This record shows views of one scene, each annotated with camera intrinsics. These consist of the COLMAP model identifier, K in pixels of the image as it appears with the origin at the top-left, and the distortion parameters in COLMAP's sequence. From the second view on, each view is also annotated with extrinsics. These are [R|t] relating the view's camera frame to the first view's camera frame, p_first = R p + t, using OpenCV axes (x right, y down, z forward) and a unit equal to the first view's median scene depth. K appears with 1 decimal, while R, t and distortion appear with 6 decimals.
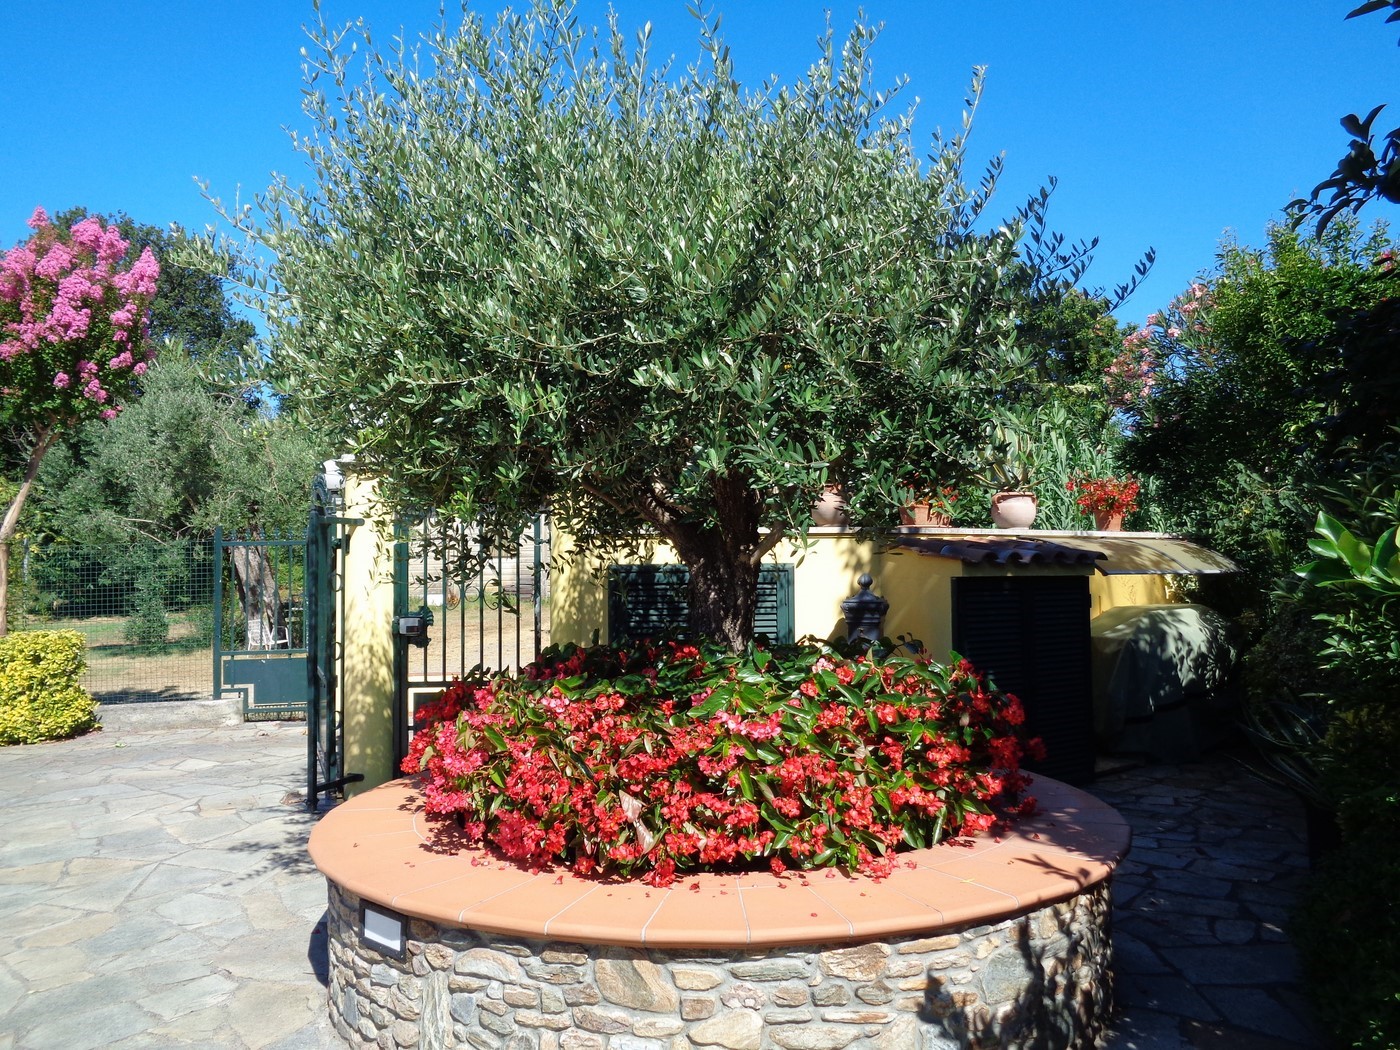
lens RADIAL K [[1051.0, 0, 698.6], [0, 1051.0, 515.7], [0, 0, 1]] dist [-0.021364, 0.024463]
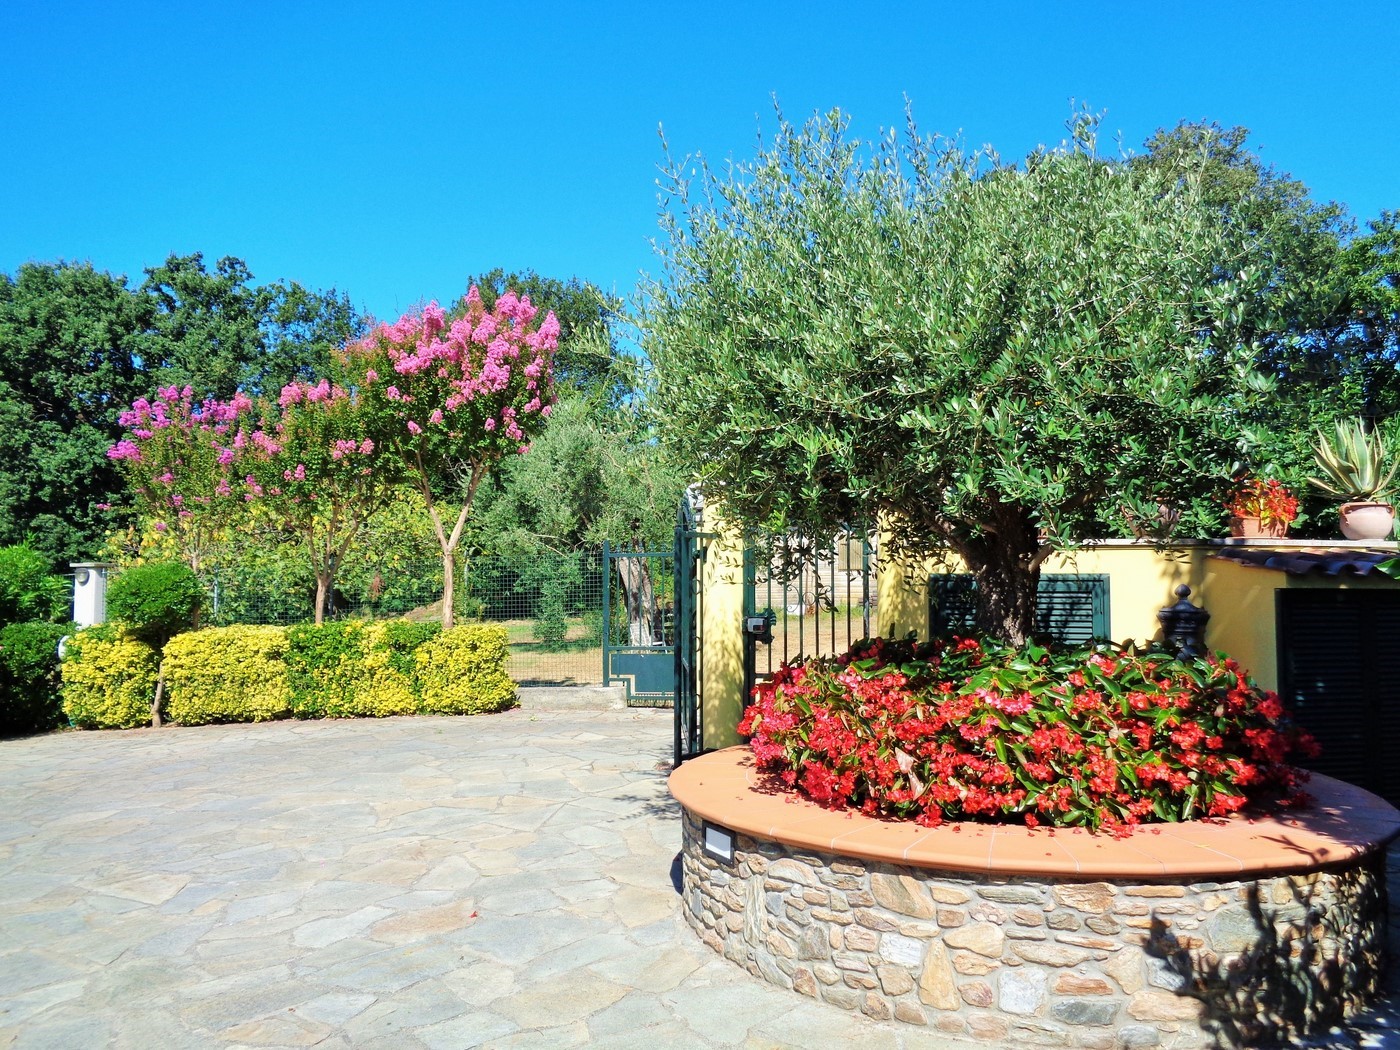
lens RADIAL K [[1025.5, 0, 700.0], [0, 1025.5, 525.0], [0, 0, 1]] dist [0.001319, 0.004855]
pose [[0.942808, -0.008810, -0.333219, 0.095784], [0.007193, 0.999956, -0.006088, 0.000536], [0.333258, 0.003344, 0.942830, -0.198184]]
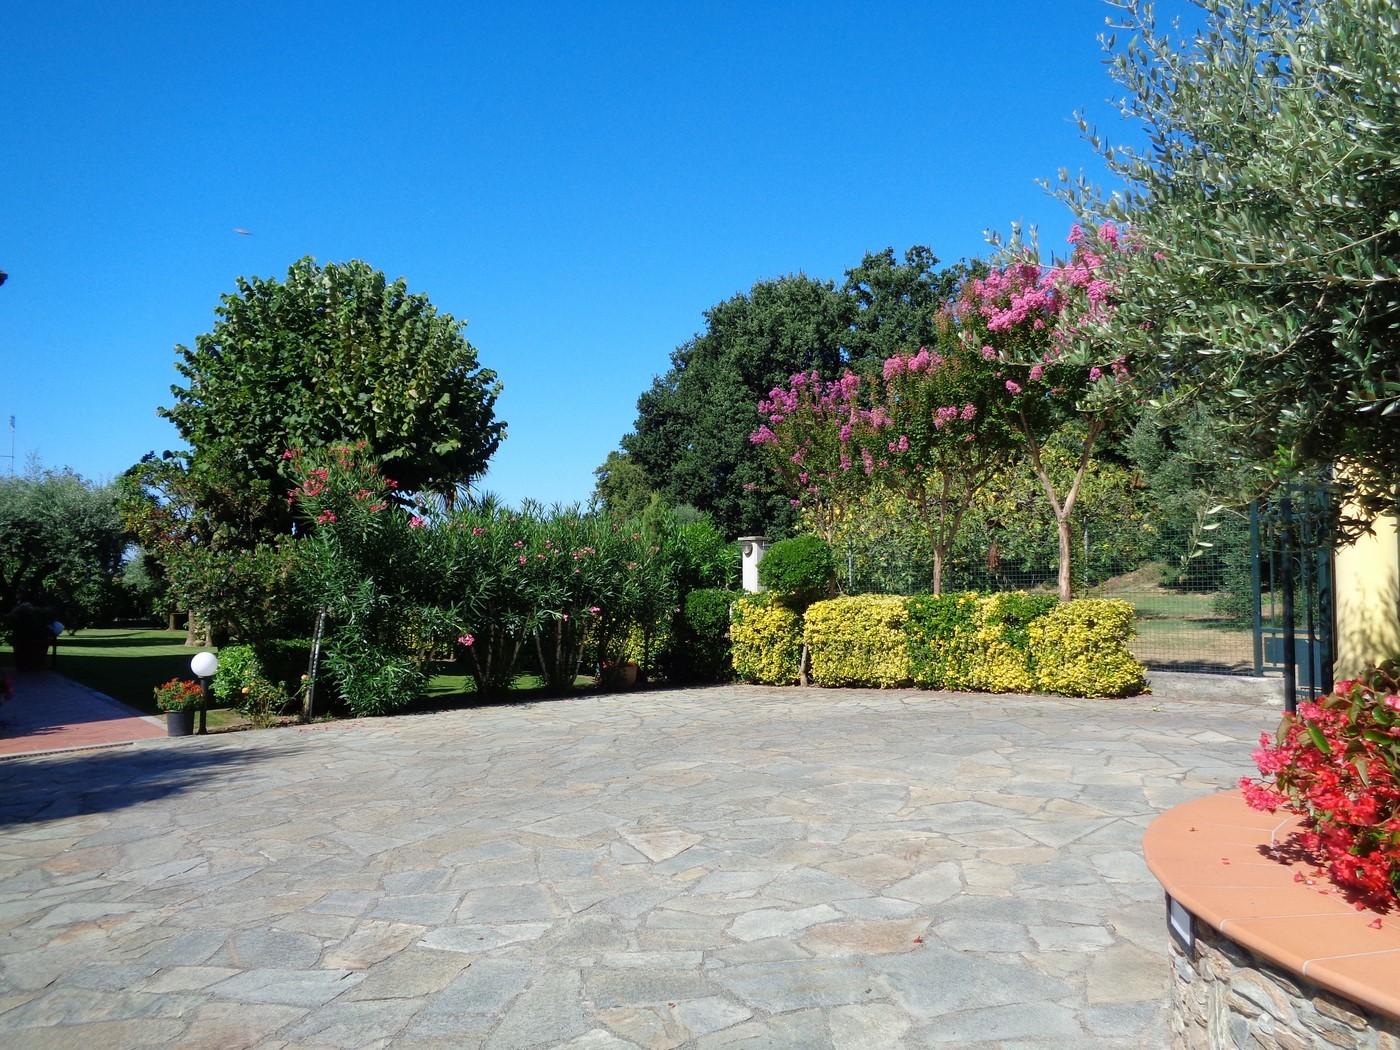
lens RADIAL K [[1033.1, 0, 705.1], [0, 1033.1, 521.1], [0, 0, 1]] dist [-0.007711, 0.000949]
pose [[0.550259, -0.020042, -0.834754, 0.206312], [0.041956, 0.999113, 0.003669, 0.013076], [0.833939, -0.037042, 0.550612, 0.125095]]
